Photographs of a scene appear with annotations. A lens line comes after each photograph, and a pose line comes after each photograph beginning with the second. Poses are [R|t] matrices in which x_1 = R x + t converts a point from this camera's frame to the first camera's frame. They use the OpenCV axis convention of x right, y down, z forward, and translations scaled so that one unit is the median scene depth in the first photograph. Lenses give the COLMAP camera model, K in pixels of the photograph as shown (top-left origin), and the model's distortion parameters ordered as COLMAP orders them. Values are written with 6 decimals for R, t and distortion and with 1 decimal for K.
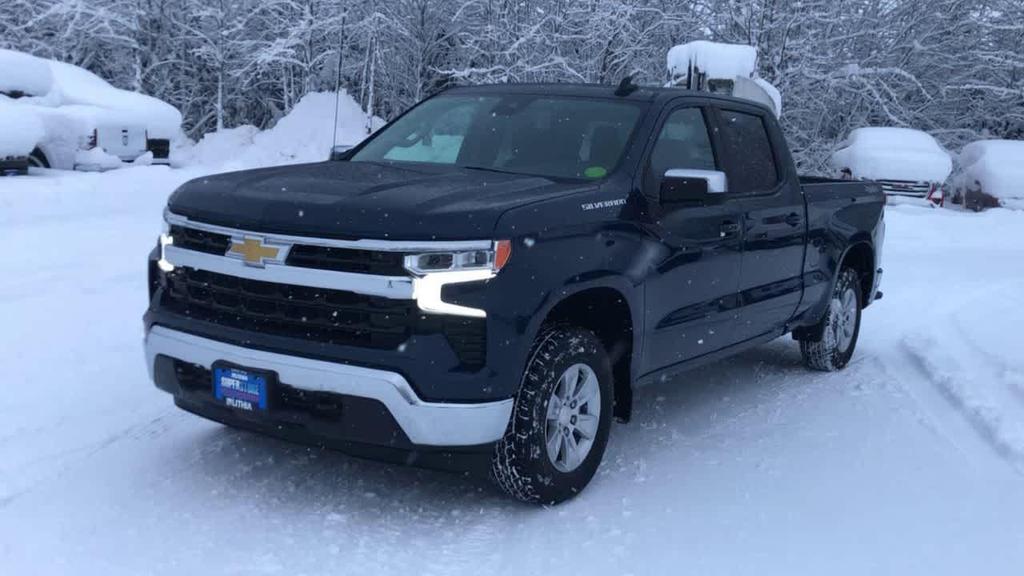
lens RADIAL K [[1352.1, 0, 512.7], [0, 1352.1, 353.9], [0, 0, 1]] dist [0.167374, -0.393074]
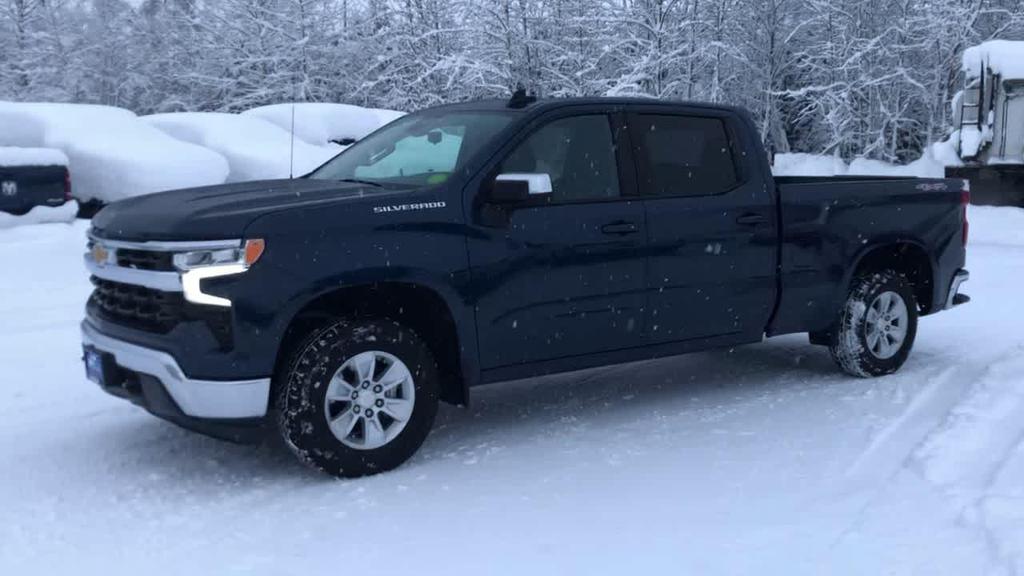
lens RADIAL K [[1352.1, 0, 512.7], [0, 1352.1, 353.9], [0, 0, 1]] dist [0.167374, -0.393074]
pose [[0.918926, 0.004646, -0.394402, 0.562200], [-0.014618, 0.999645, -0.022284, 0.030729], [0.394159, 0.026243, 0.918668, 0.027487]]
